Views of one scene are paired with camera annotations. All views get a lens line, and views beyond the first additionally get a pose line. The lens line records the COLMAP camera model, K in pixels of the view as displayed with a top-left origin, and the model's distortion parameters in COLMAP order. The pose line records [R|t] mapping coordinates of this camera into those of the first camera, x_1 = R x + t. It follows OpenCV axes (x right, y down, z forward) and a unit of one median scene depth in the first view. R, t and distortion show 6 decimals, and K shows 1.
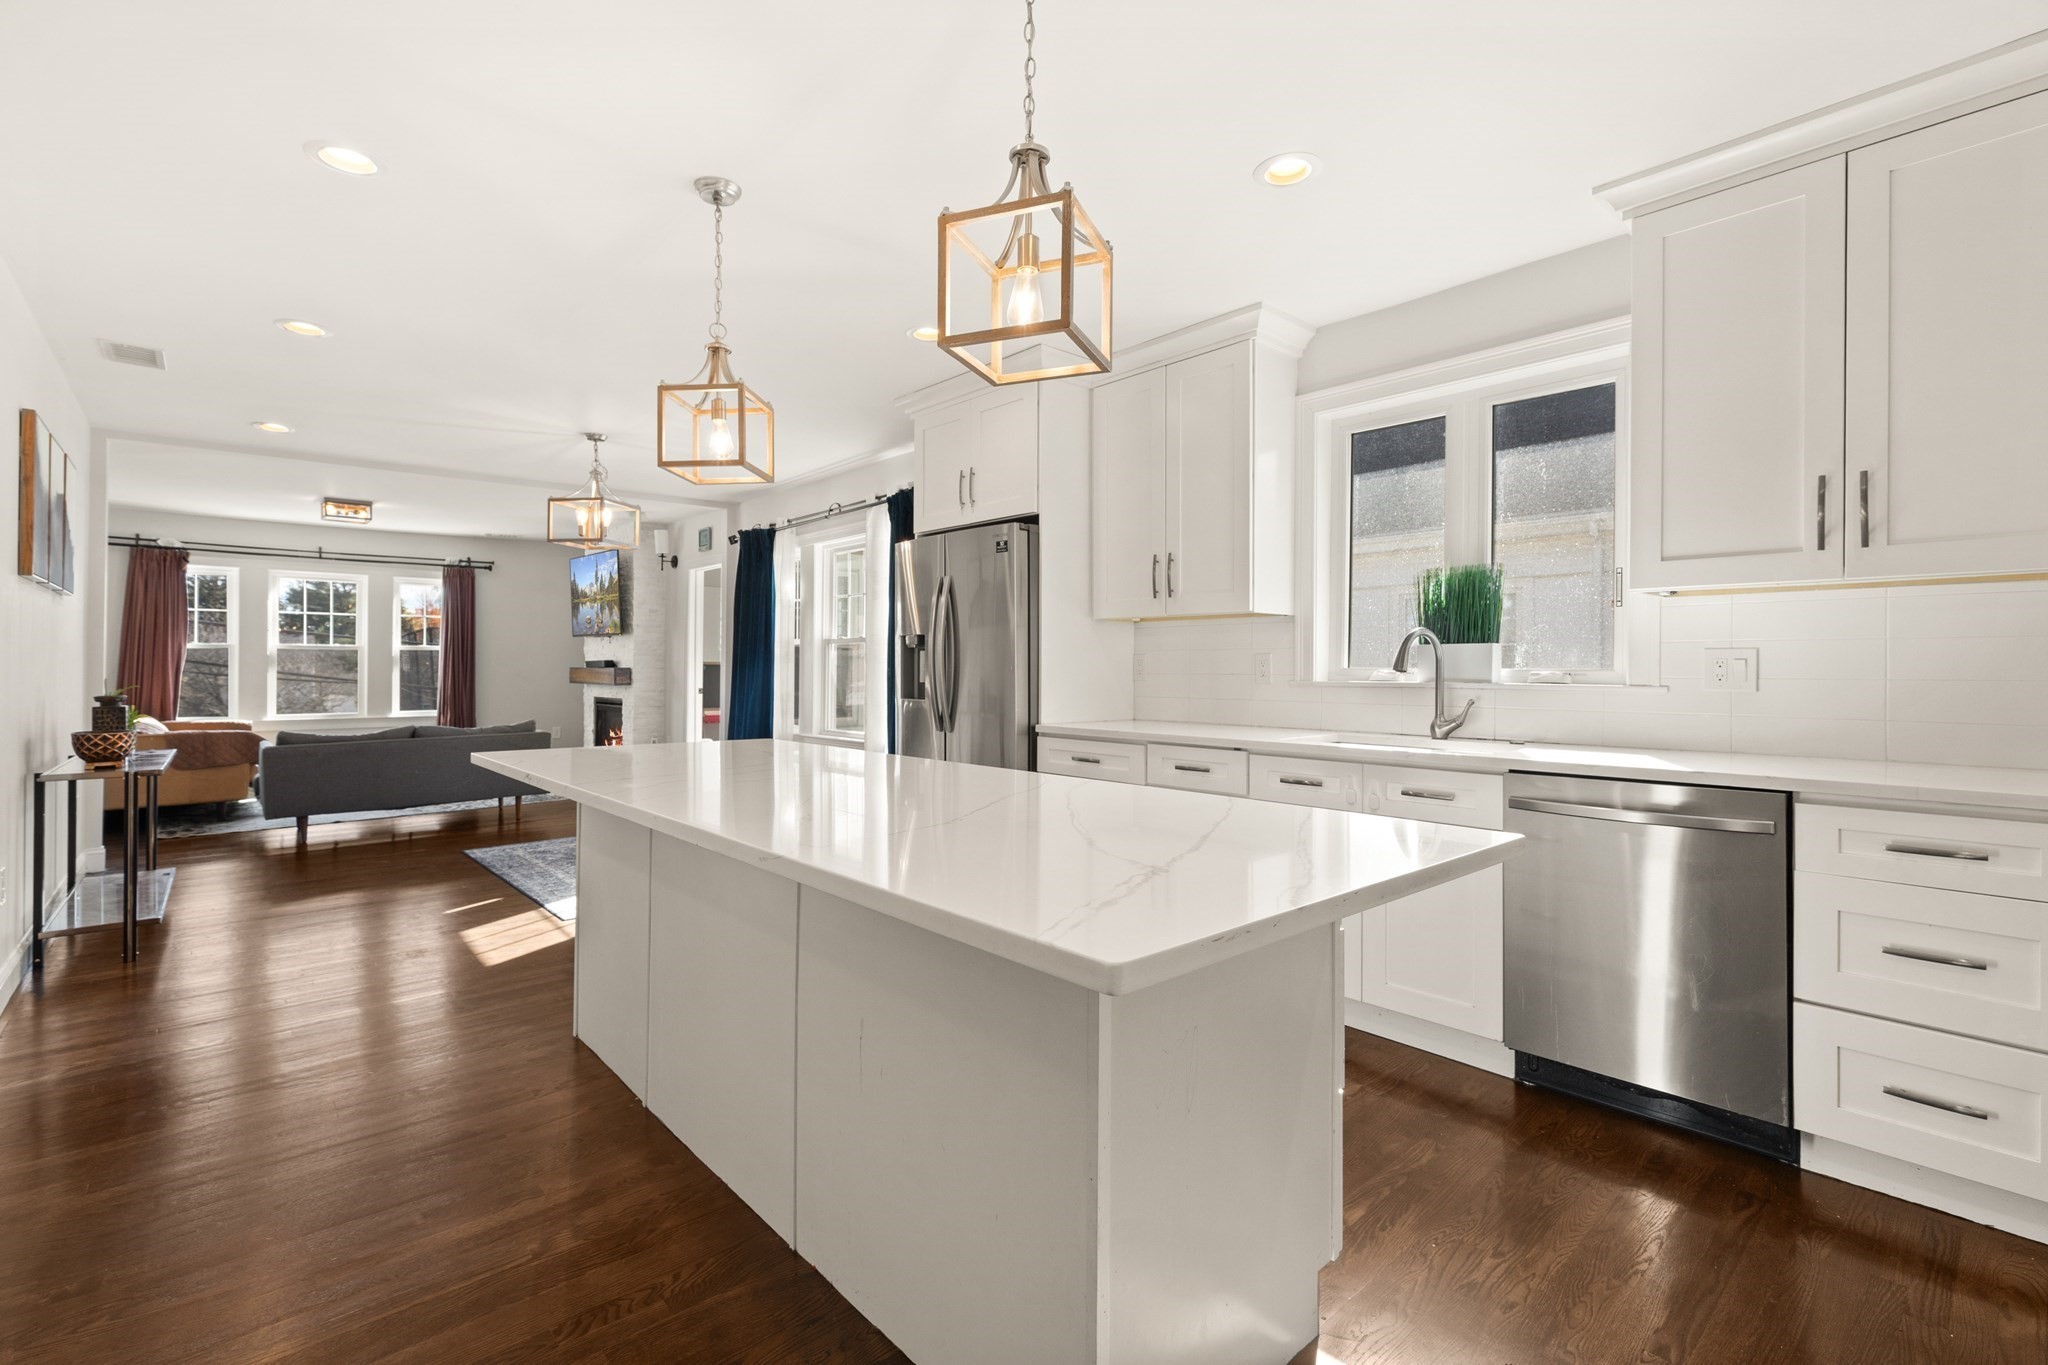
lens RADIAL K [[915.3, 0, 1025.9], [0, 915.3, 668.9], [0, 0, 1]] dist [0.002501, 0.000044]
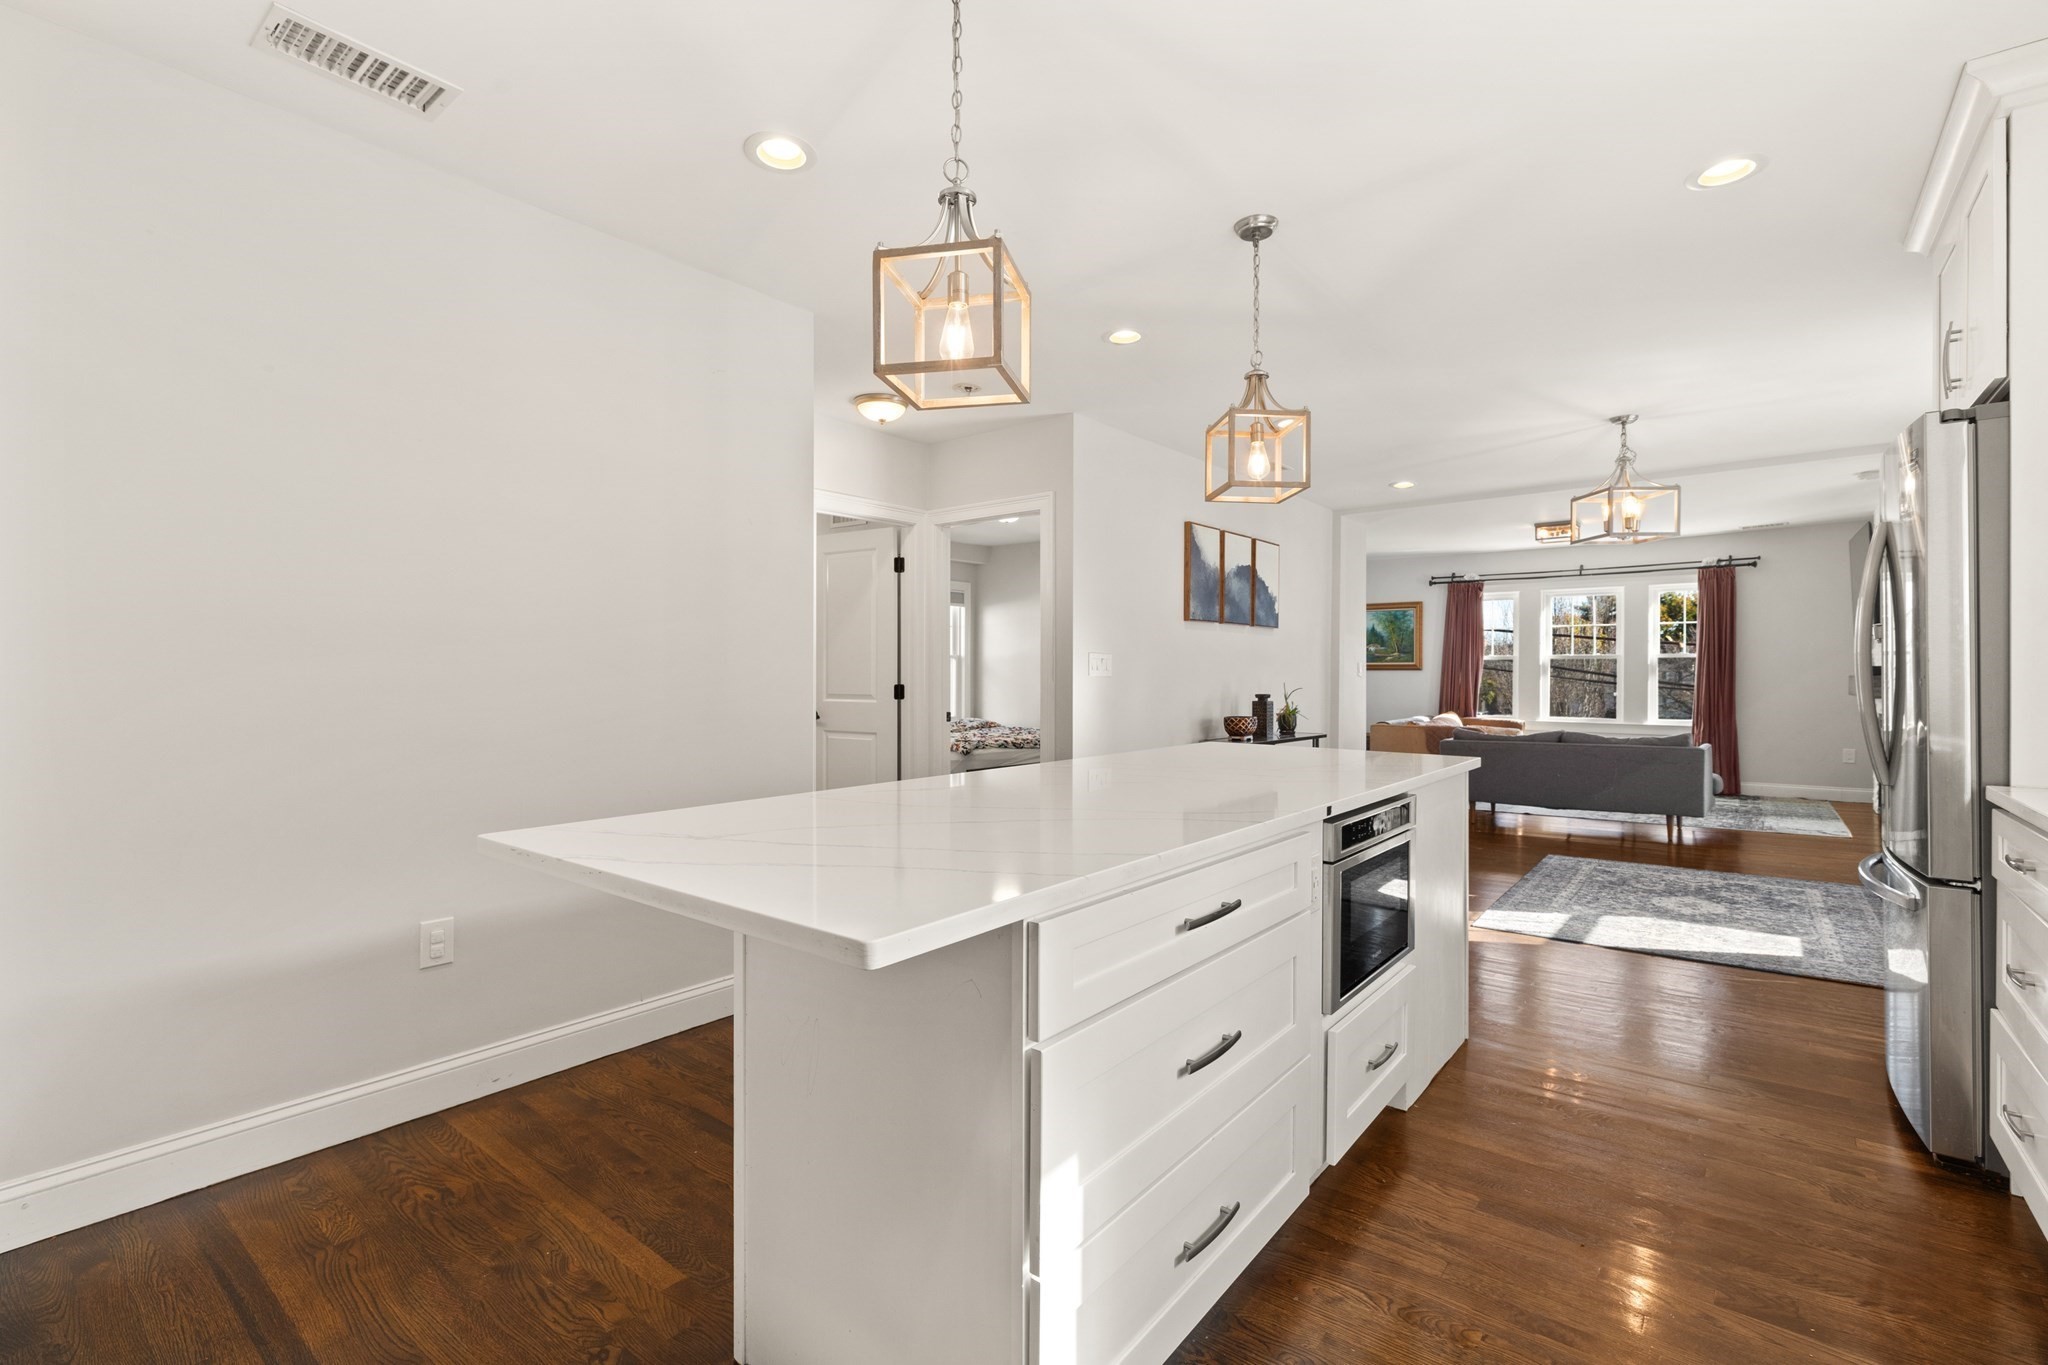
lens RADIAL K [[915.3, 0, 1025.1], [0, 915.3, 676.5], [0, 0, 1]] dist [0.002501, 0.000044]
pose [[0.153094, 0.003282, -0.988206, 0.206202], [-0.002988, 0.999991, 0.002858, -0.001095], [0.988207, 0.002515, 0.153102, 0.175608]]
